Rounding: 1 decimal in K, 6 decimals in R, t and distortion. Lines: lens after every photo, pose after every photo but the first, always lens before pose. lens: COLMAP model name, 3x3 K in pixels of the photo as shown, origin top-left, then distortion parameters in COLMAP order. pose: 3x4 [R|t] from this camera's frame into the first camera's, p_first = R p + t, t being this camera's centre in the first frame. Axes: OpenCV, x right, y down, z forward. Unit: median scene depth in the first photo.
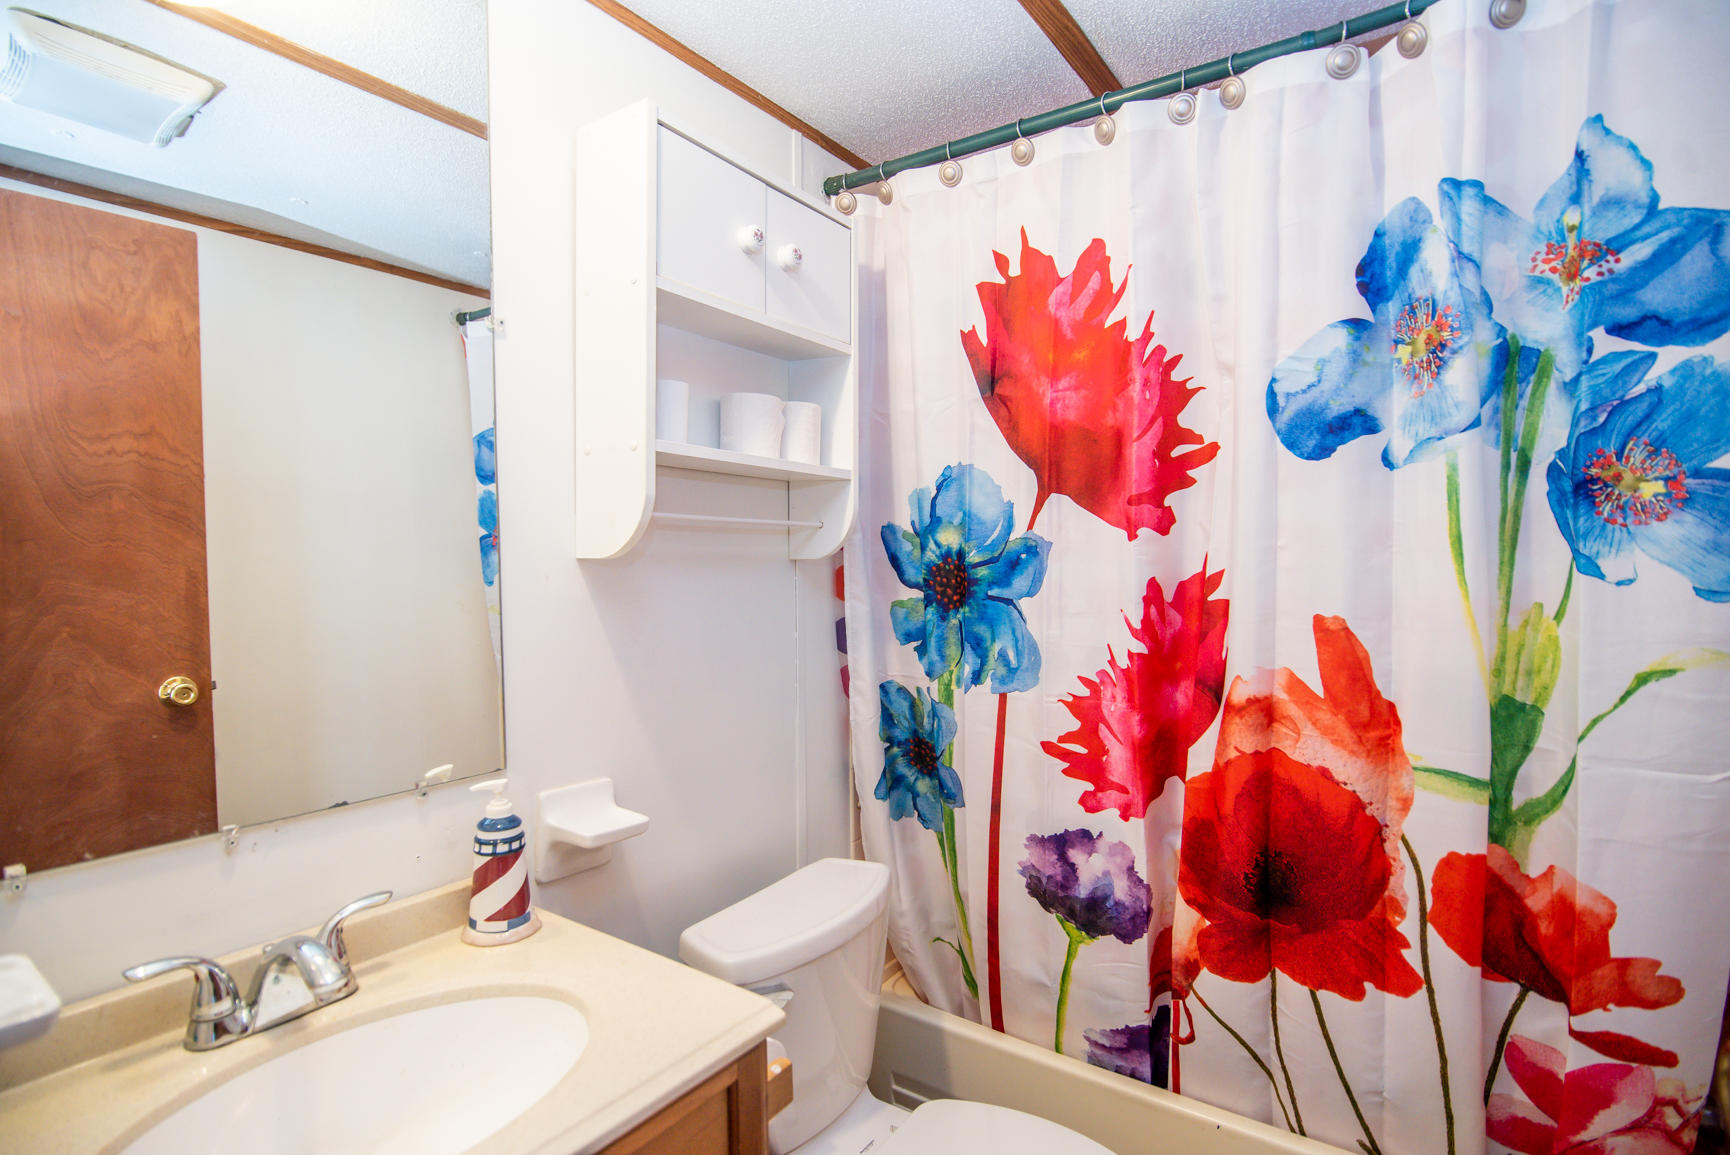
lens RADIAL K [[874.8, 0, 854.7], [0, 874.8, 586.1], [0, 0, 1]] dist [-0.024314, 0.000731]
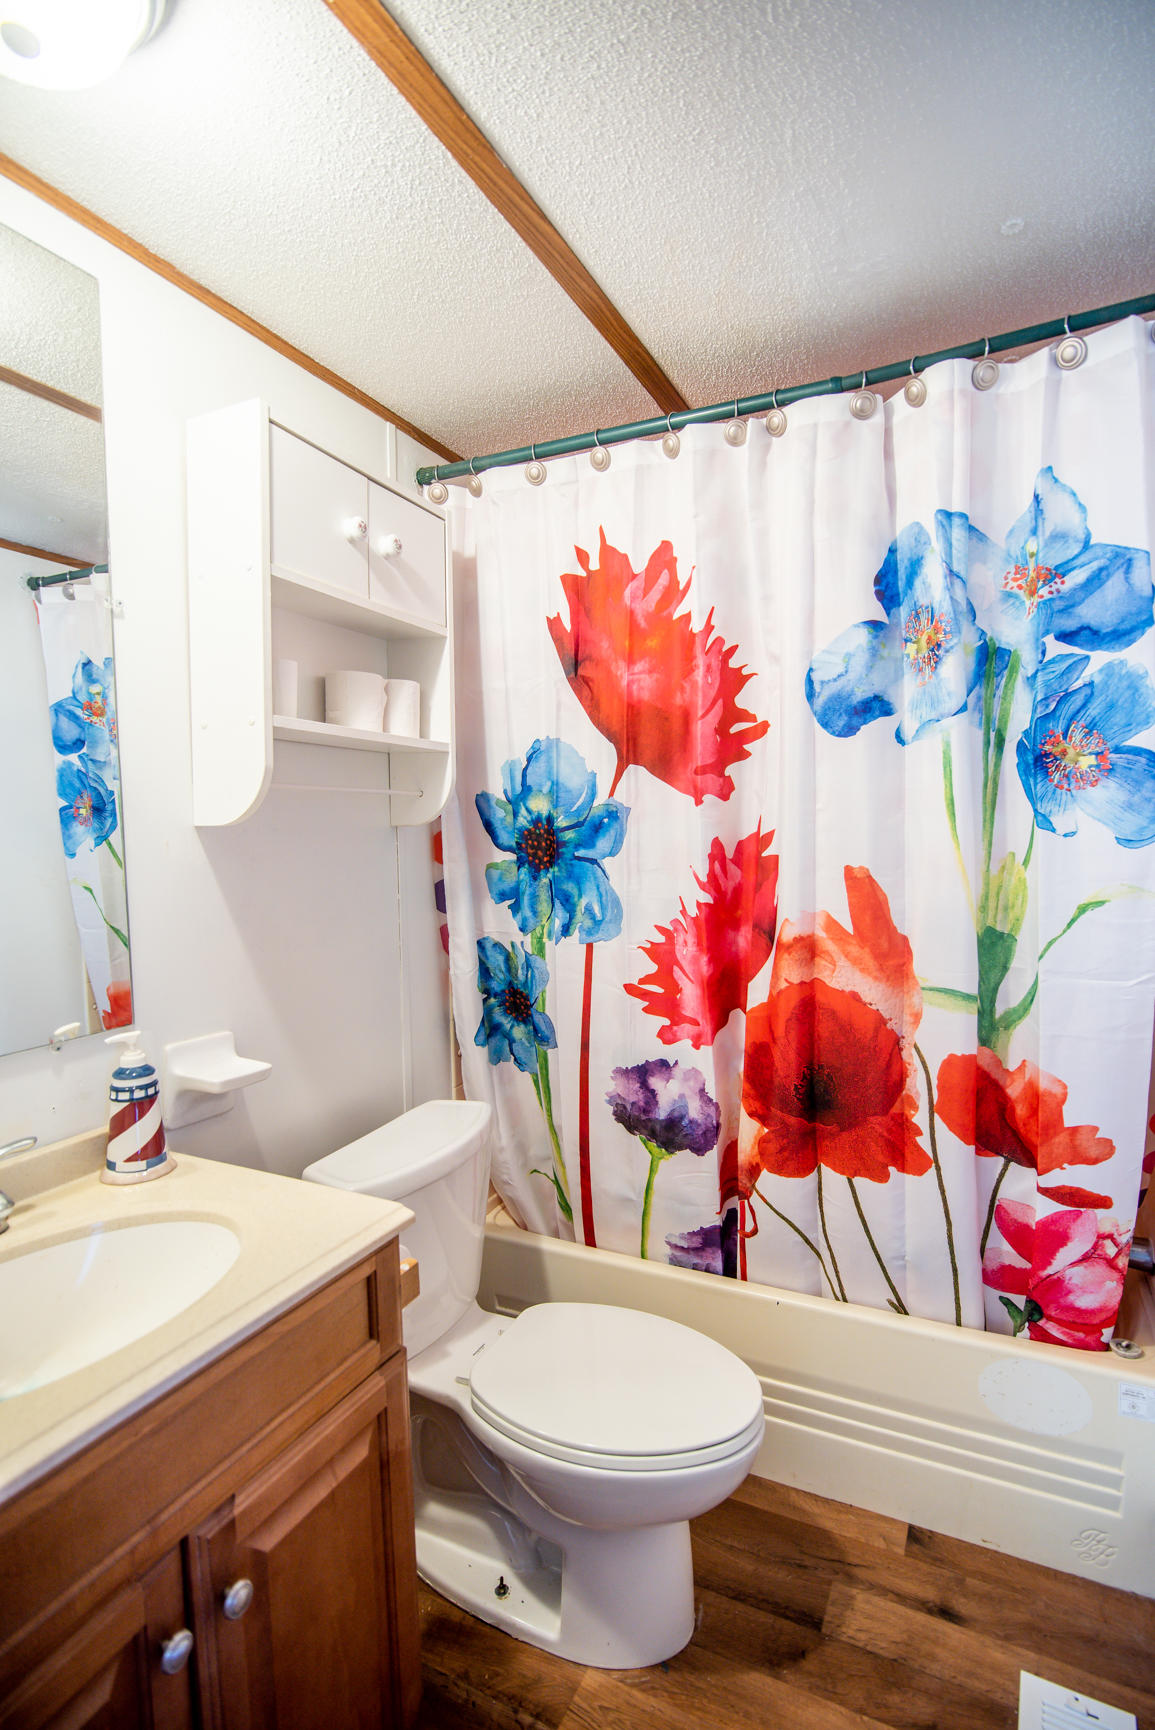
lens RADIAL K [[874.8, 0, 577.5], [0, 874.8, 865.0], [0, 0, 1]] dist [-0.024314, 0.000731]
pose [[0.986690, -0.018099, 0.161605, -0.032381], [0.016286, 0.999789, 0.012532, 0.010627], [-0.161797, -0.009733, 0.986776, -0.132285]]
